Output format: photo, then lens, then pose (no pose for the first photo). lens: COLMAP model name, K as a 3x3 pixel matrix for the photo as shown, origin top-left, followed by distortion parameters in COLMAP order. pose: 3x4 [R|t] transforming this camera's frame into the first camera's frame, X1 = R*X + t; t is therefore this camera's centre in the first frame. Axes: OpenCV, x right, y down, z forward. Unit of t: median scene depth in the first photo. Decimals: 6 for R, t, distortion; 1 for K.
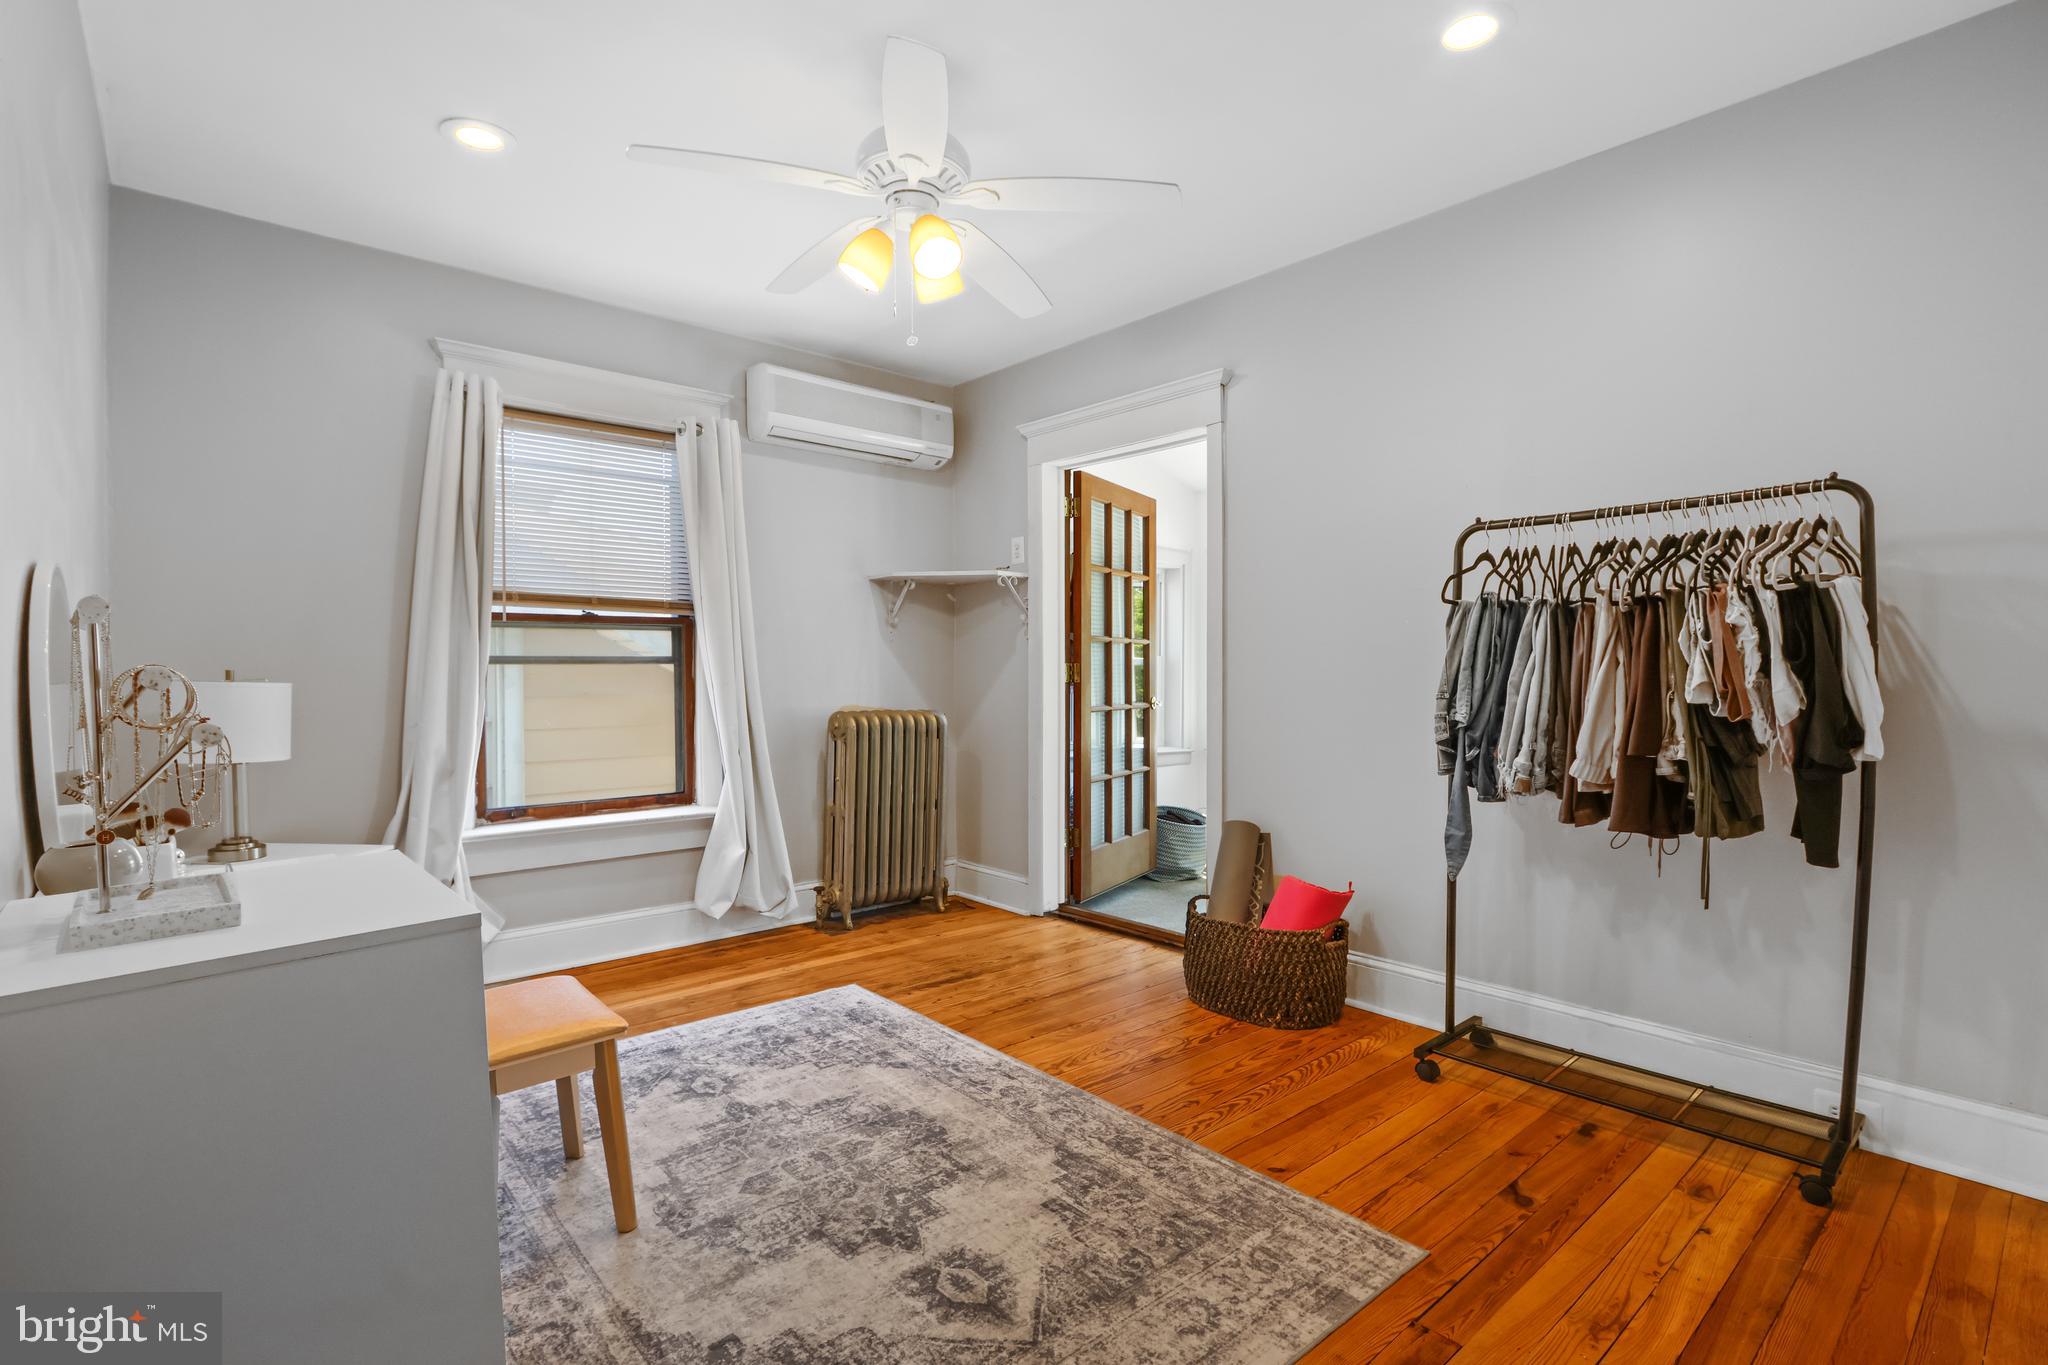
lens RADIAL K [[950.6, 0, 1021.1], [0, 950.6, 678.6], [0, 0, 1]] dist [-0.021619, 0.006529]
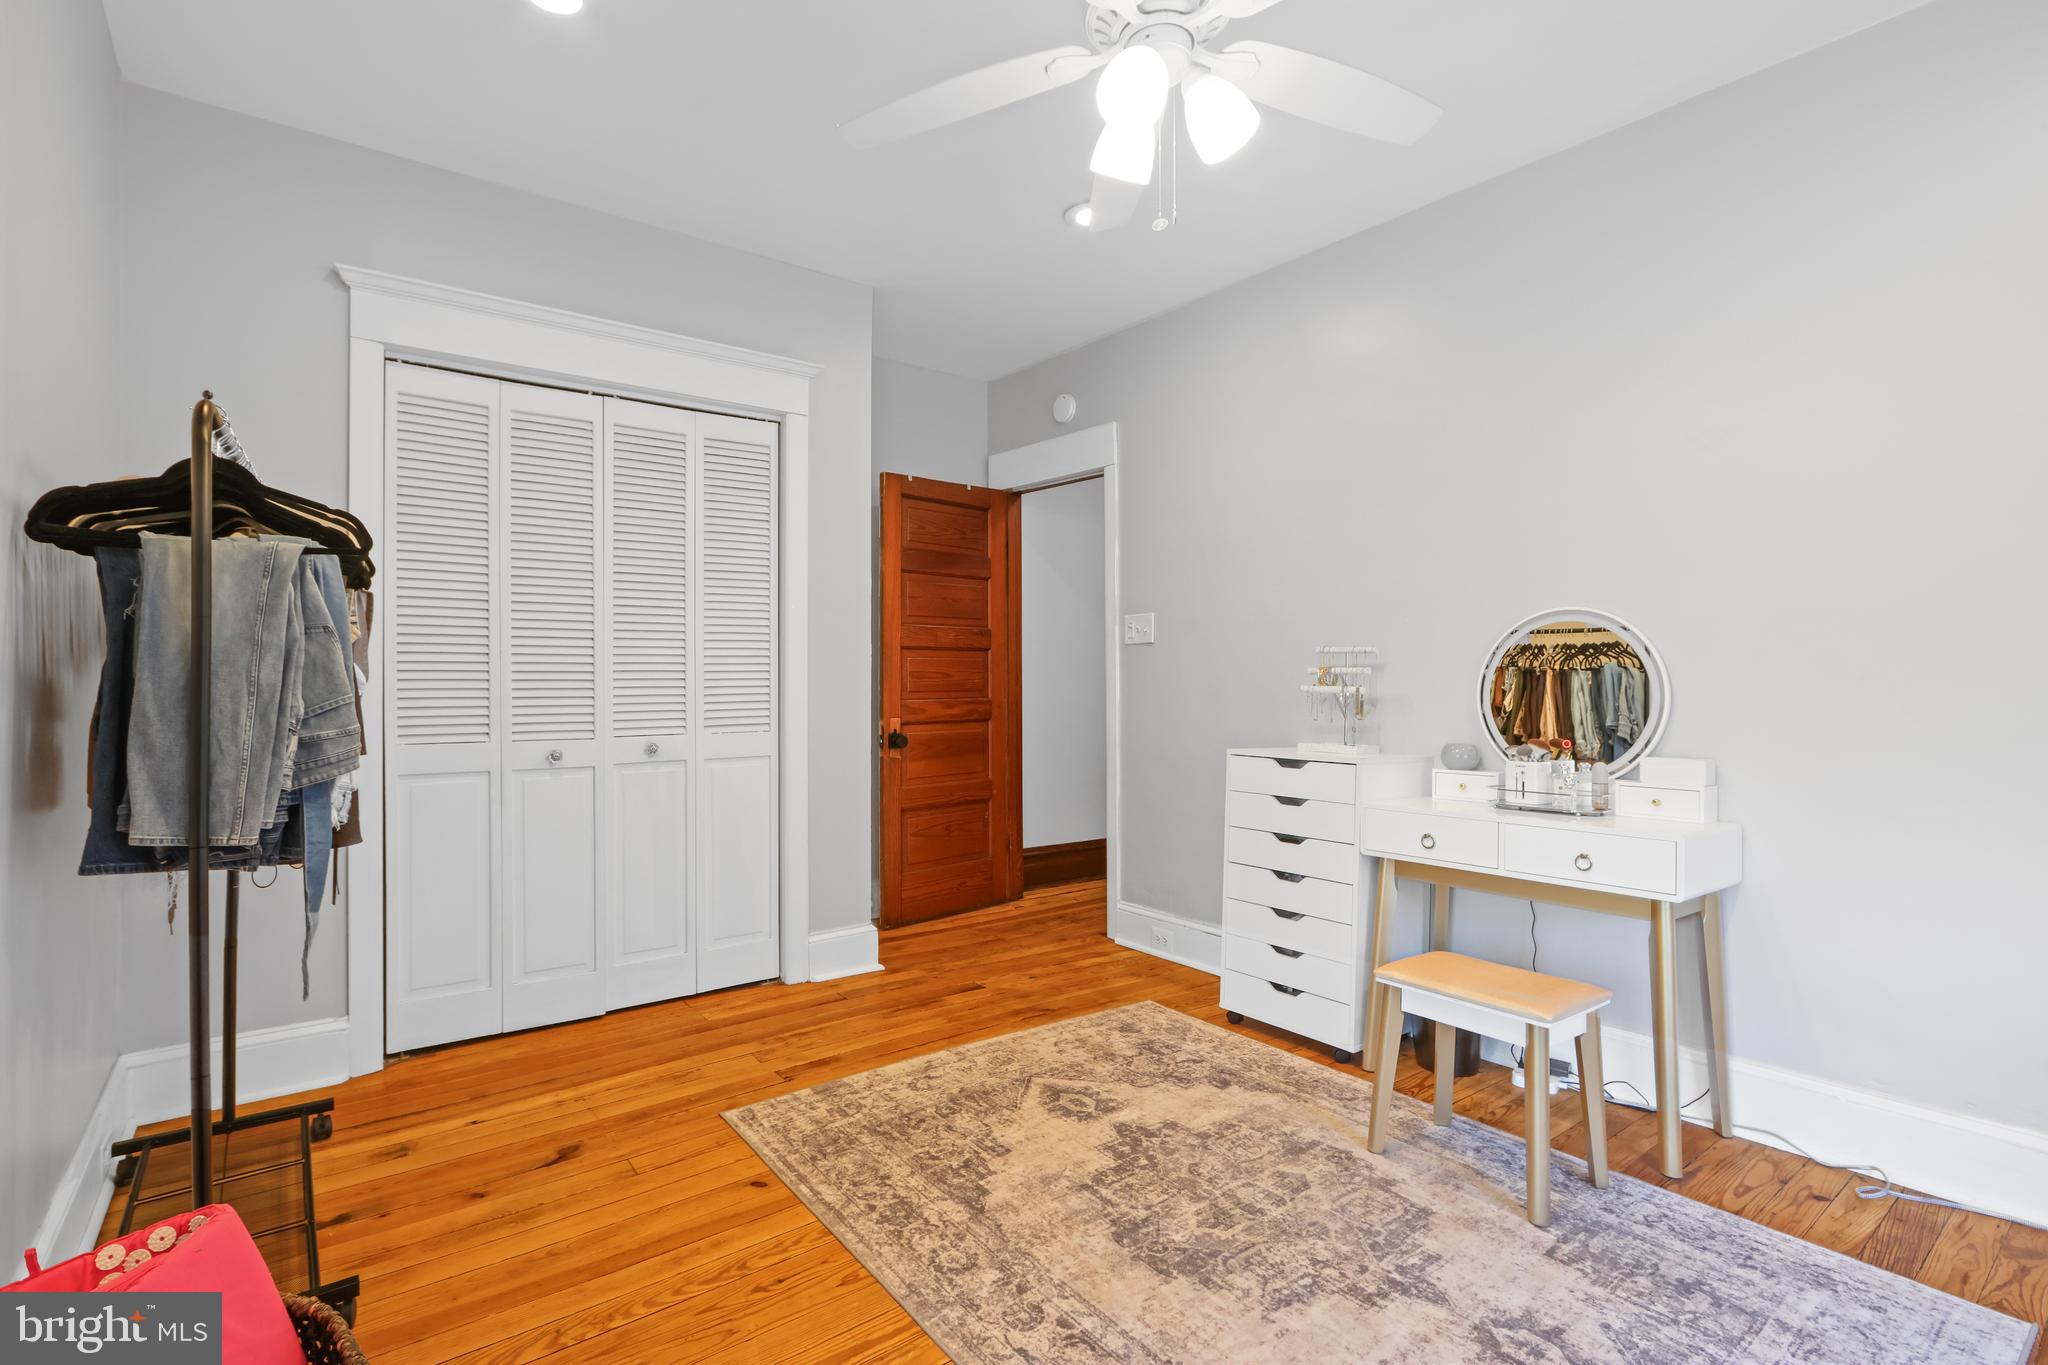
lens RADIAL K [[950.6, 0, 1021.1], [0, 950.6, 678.6], [0, 0, 1]] dist [-0.021619, 0.006529]
pose [[-0.997678, 0.002827, 0.068049, -0.064787], [0.003312, 0.999970, 0.007007, 0.001857], [-0.068028, 0.007216, -0.997657, 2.052388]]
